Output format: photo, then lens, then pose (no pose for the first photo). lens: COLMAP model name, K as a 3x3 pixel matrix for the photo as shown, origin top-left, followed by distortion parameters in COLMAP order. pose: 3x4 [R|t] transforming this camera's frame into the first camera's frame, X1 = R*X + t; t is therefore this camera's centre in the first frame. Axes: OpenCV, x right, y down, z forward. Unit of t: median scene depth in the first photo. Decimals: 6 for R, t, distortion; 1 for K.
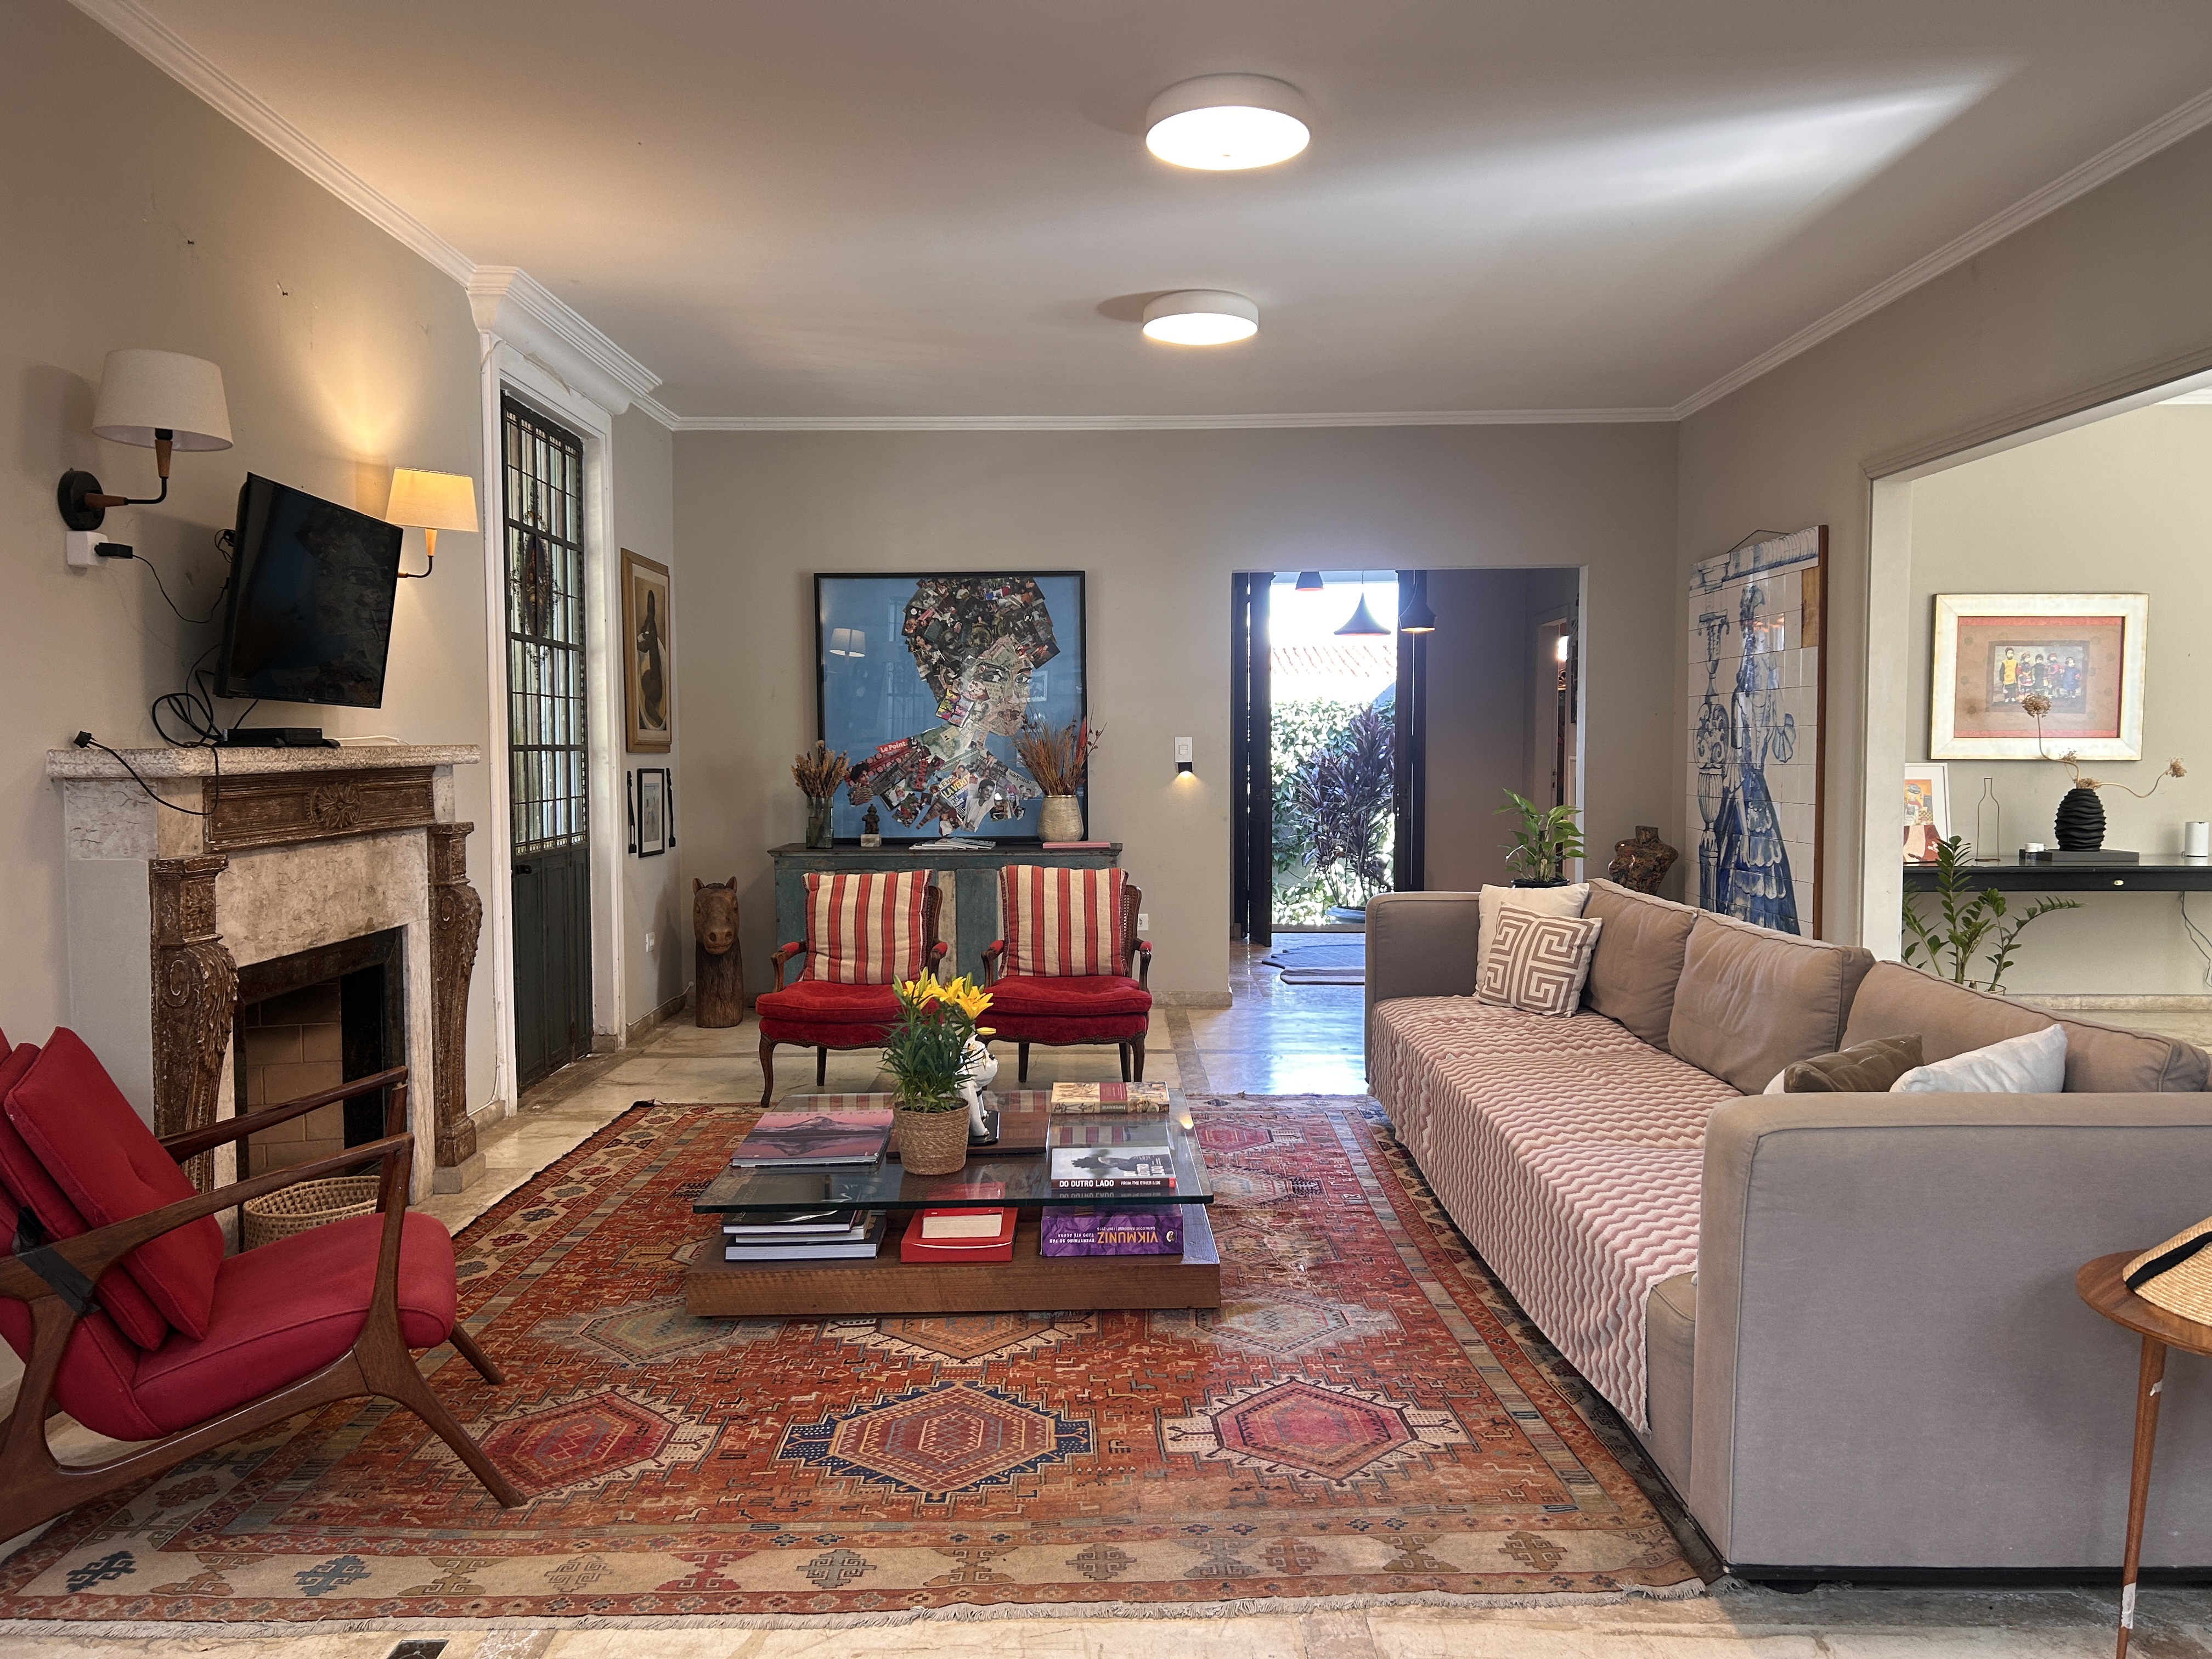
lens RADIAL K [[1661.1, 0, 1123.7], [0, 1661.1, 824.9], [0, 0, 1]] dist [0.075196, -0.074725]
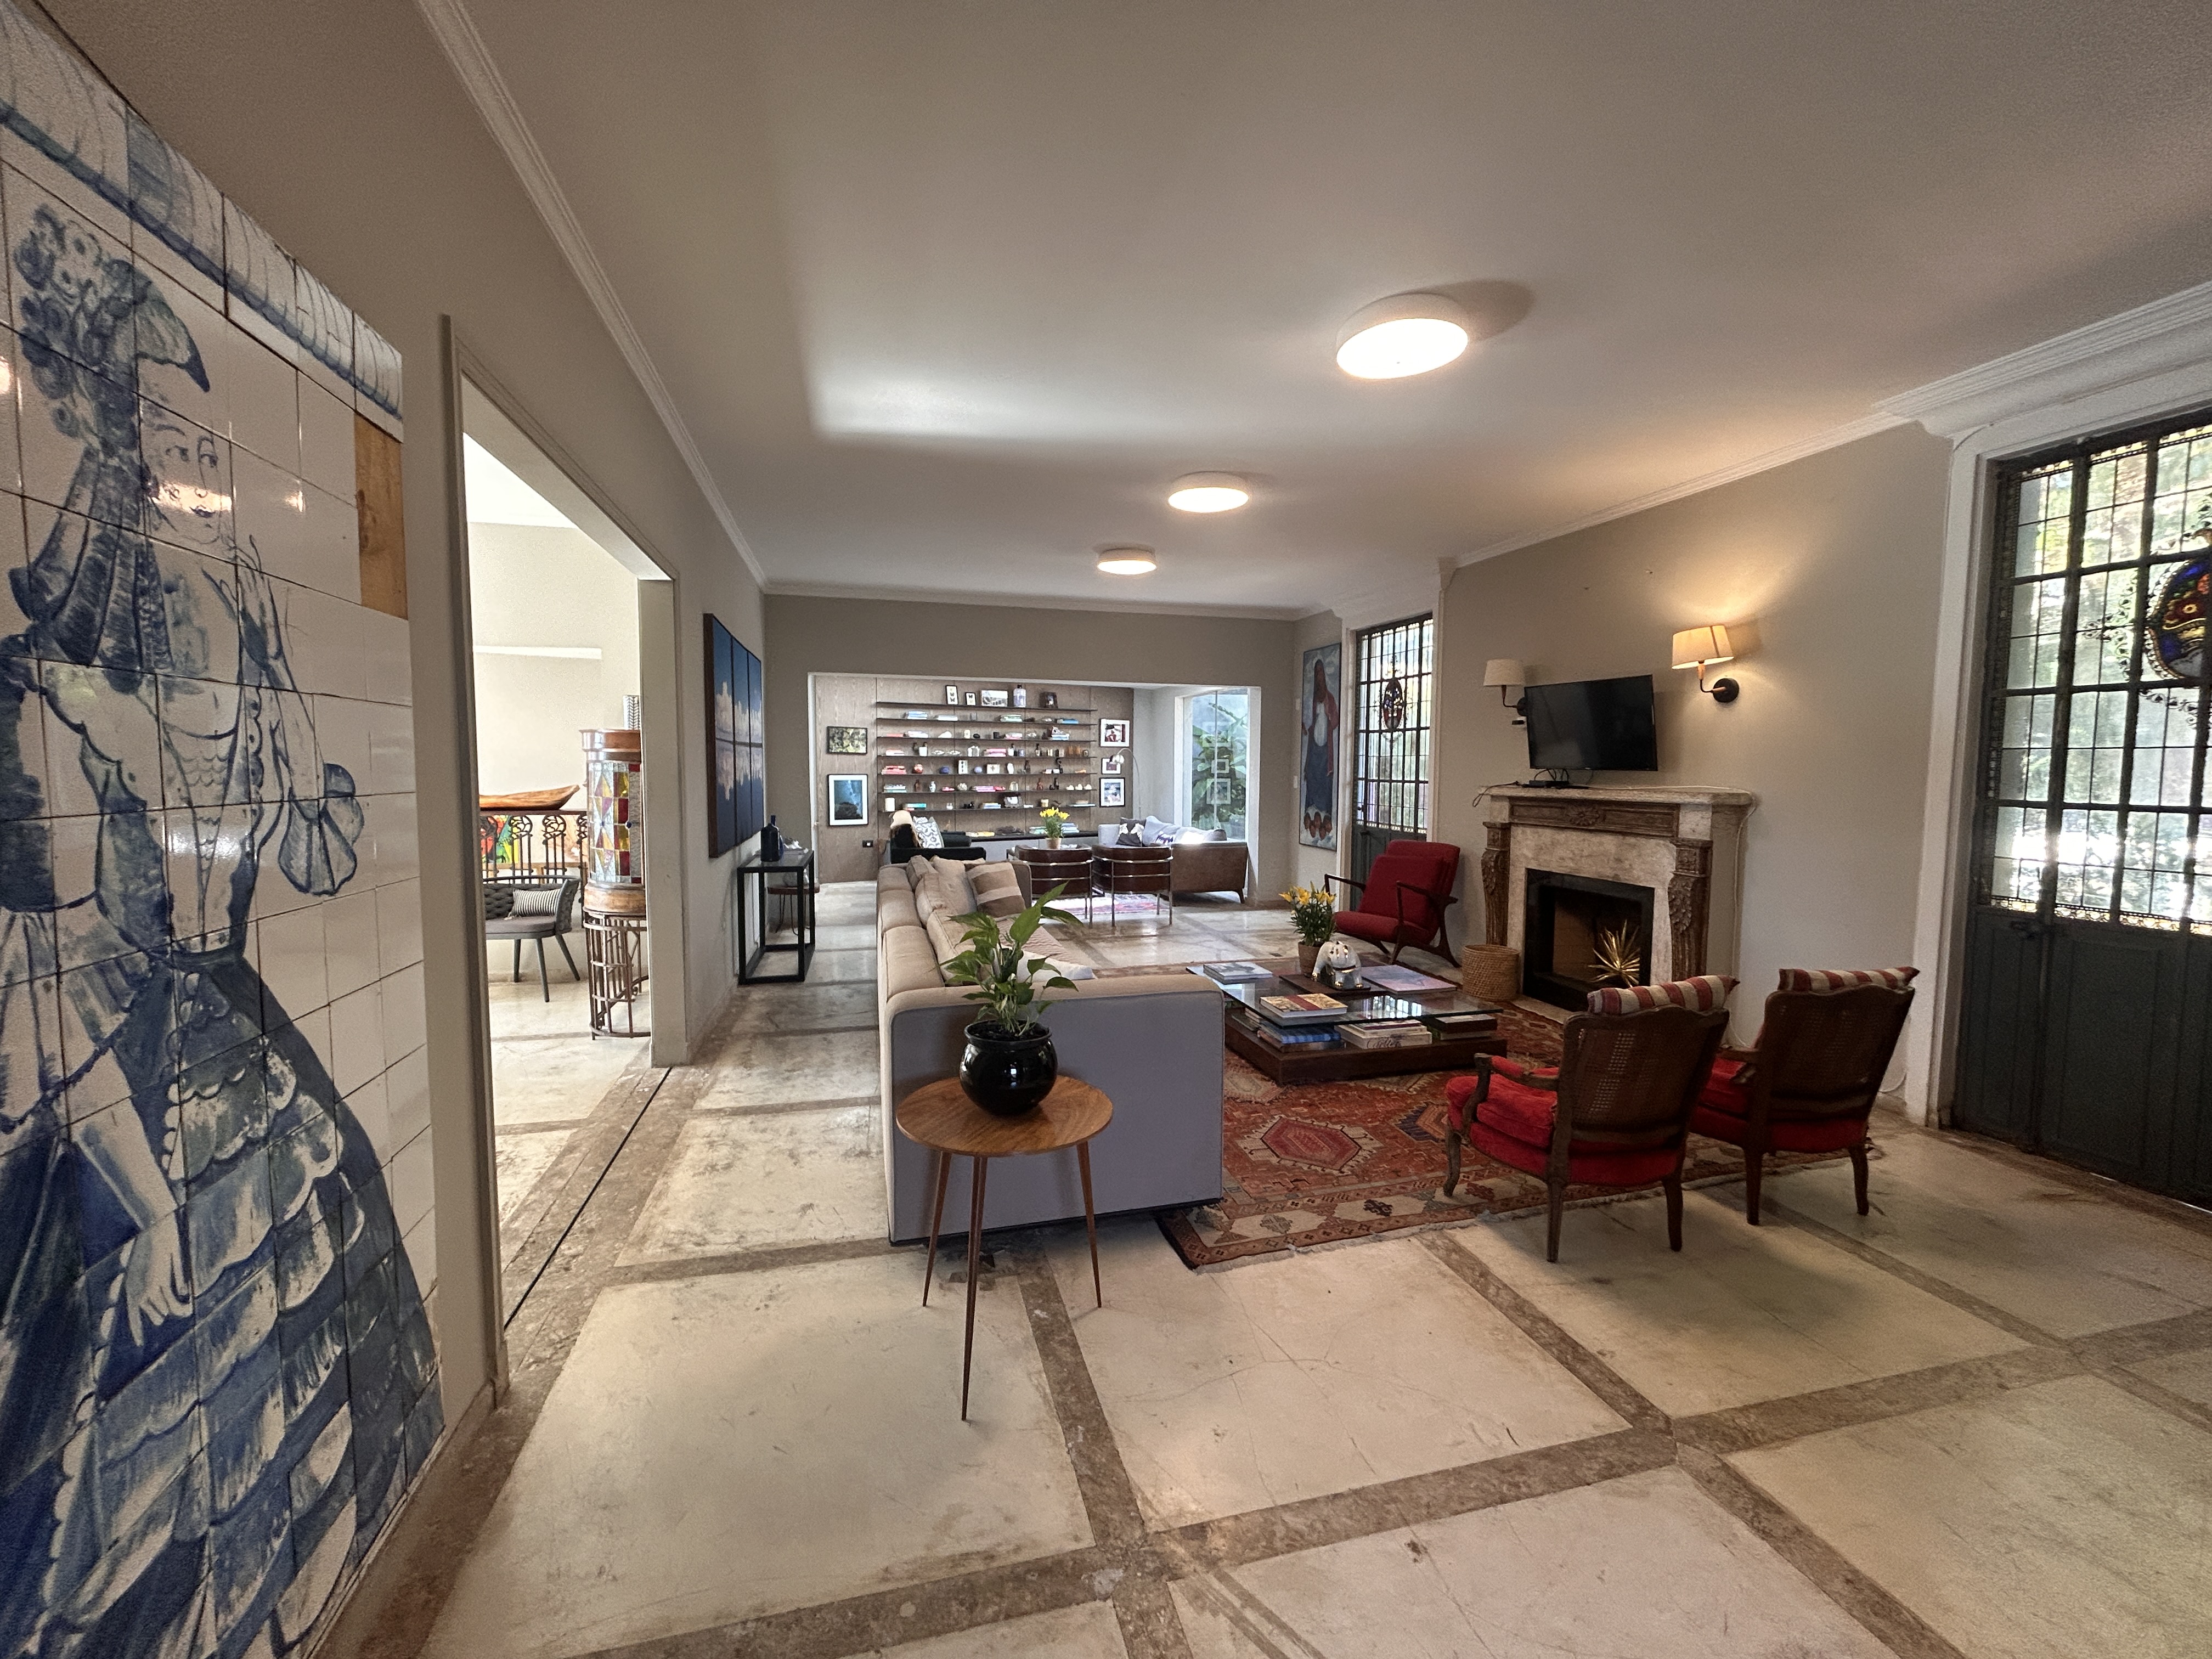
lens RADIAL K [[885.3, 0, 1106.5], [0, 885.3, 826.2], [0, 0, 1]] dist [0.000378, -0.000795]
pose [[-0.967787, 0.014589, -0.251346, 0.413395], [-0.015100, 0.993159, 0.115788, -0.115518], [0.251316, 0.115853, -0.960946, 1.838955]]
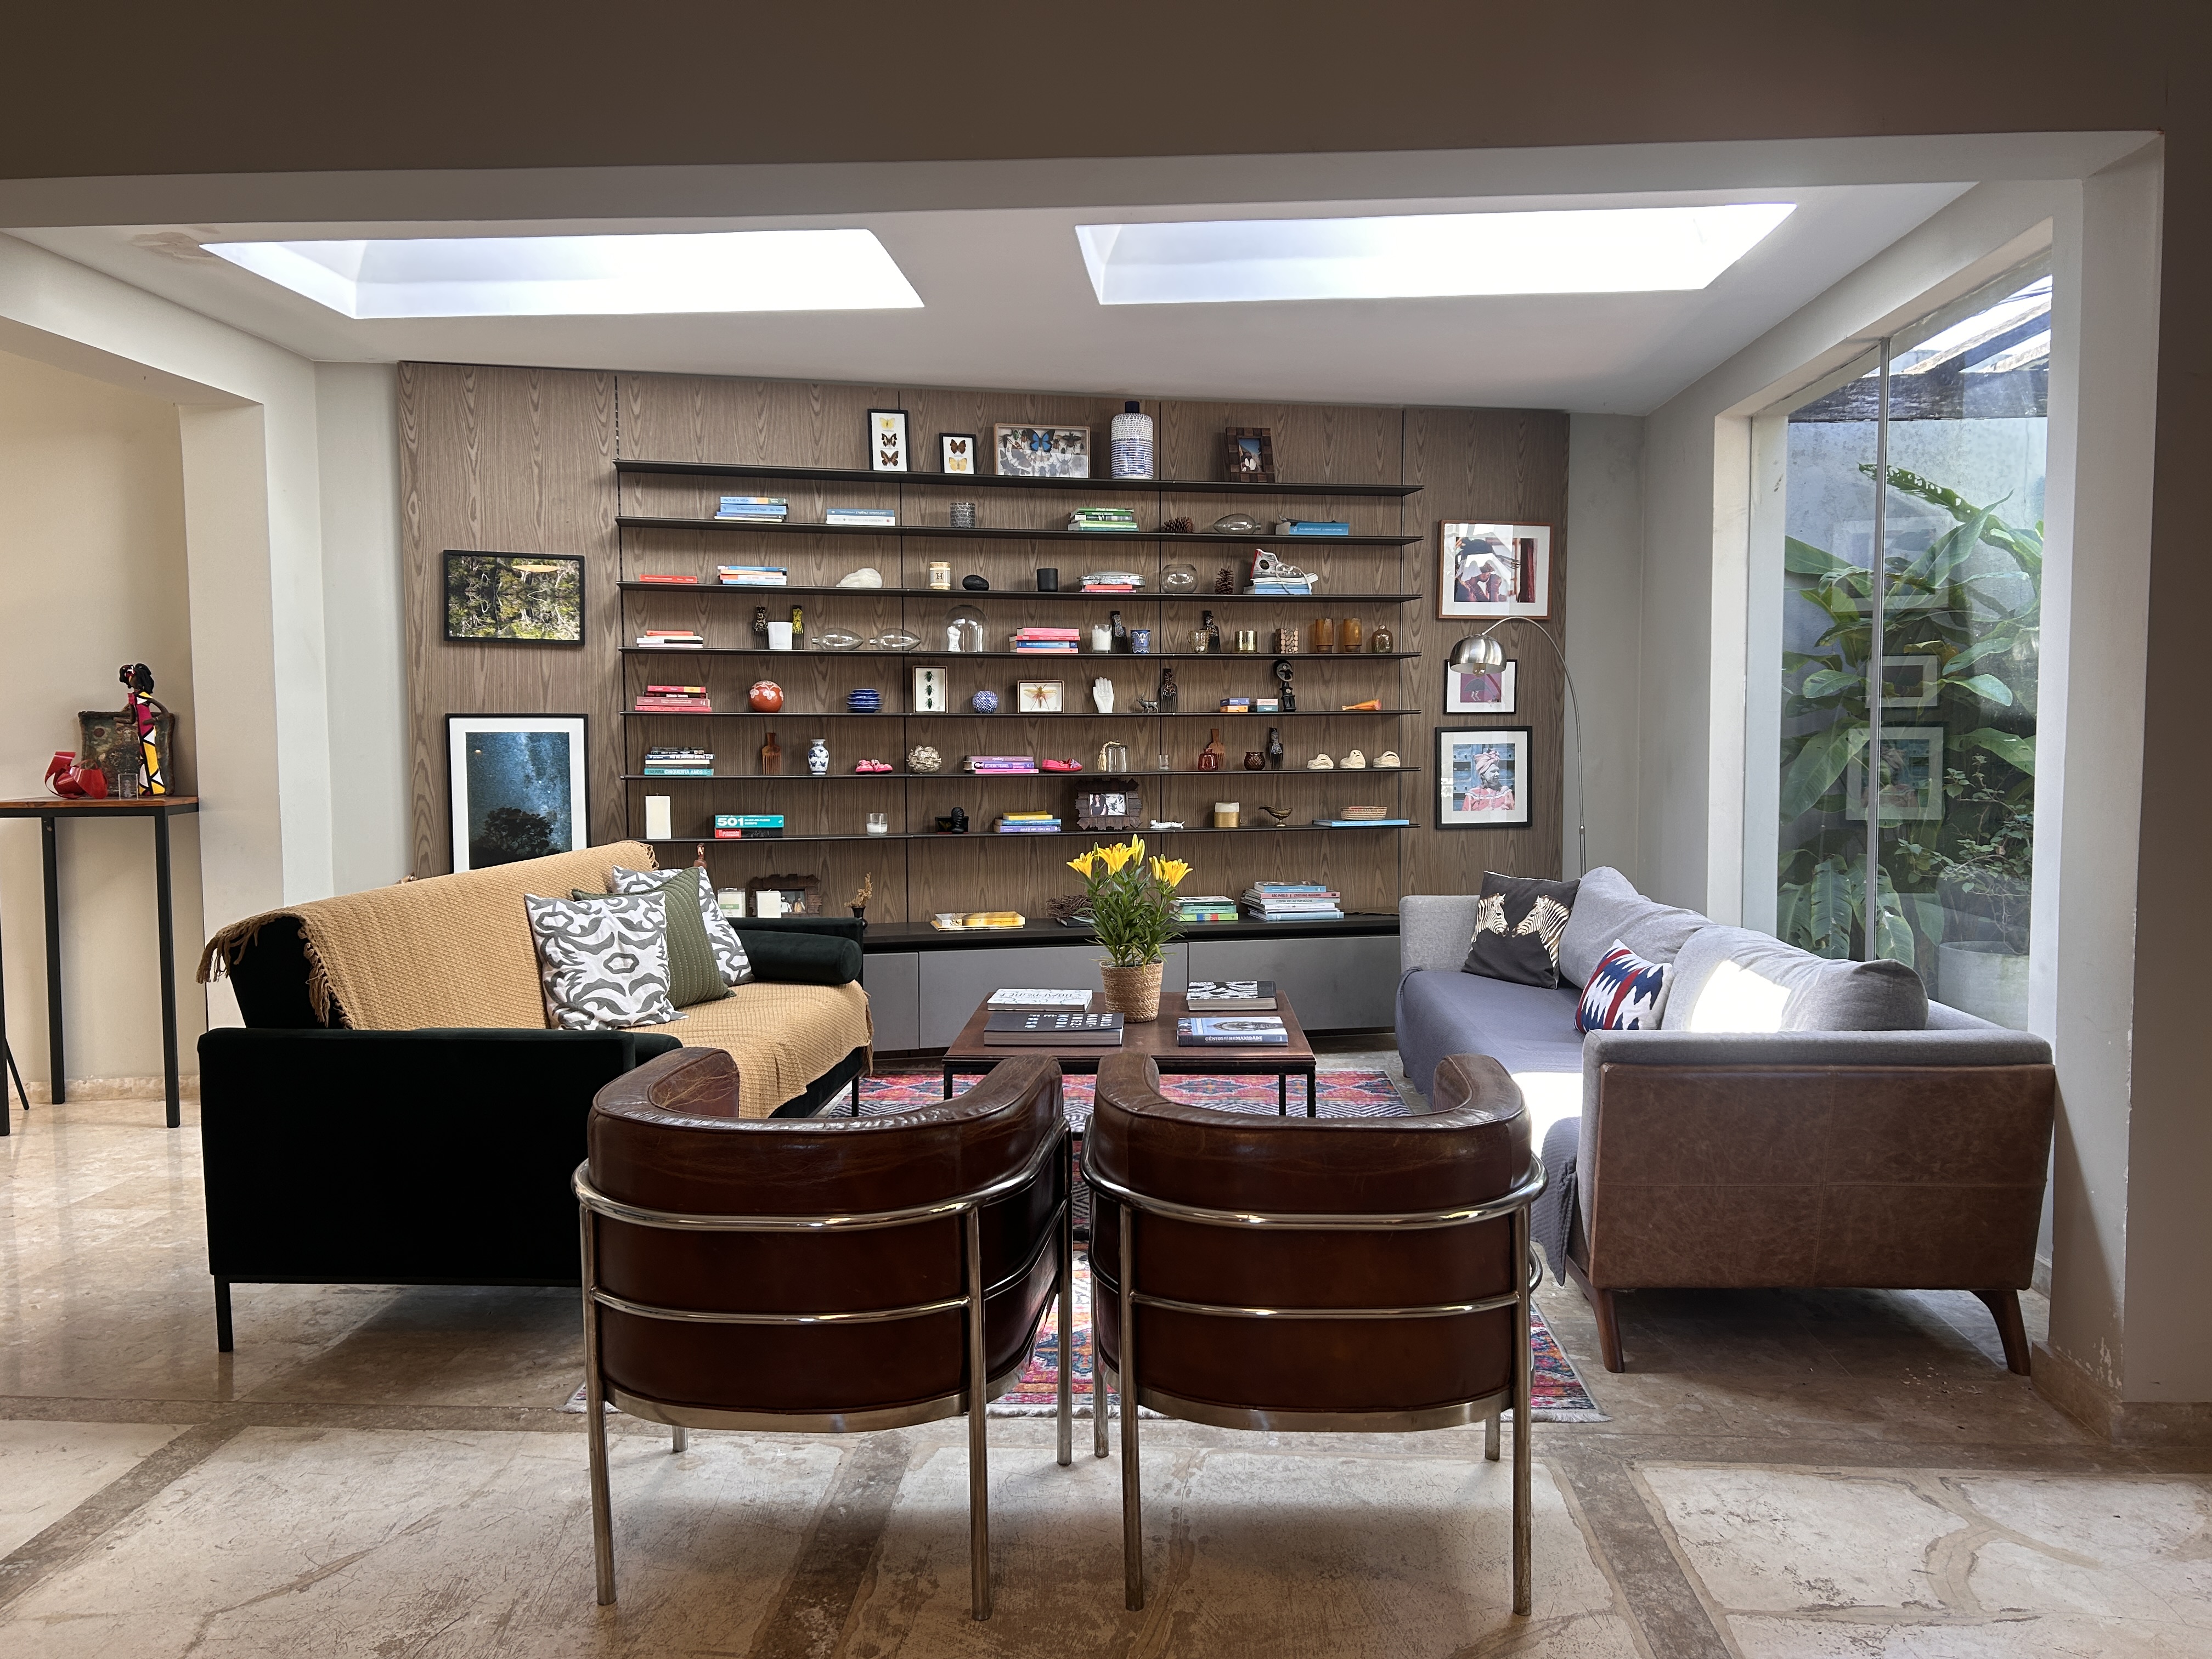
lens RADIAL K [[1661.1, 0, 1112.1], [0, 1661.1, 850.8], [0, 0, 1]] dist [0.075196, -0.074725]
pose [[-0.998324, 0.000996, 0.057865, -0.046923], [0.007911, 0.992816, 0.119388, -0.019057], [-0.057330, 0.119646, -0.991160, 0.709452]]
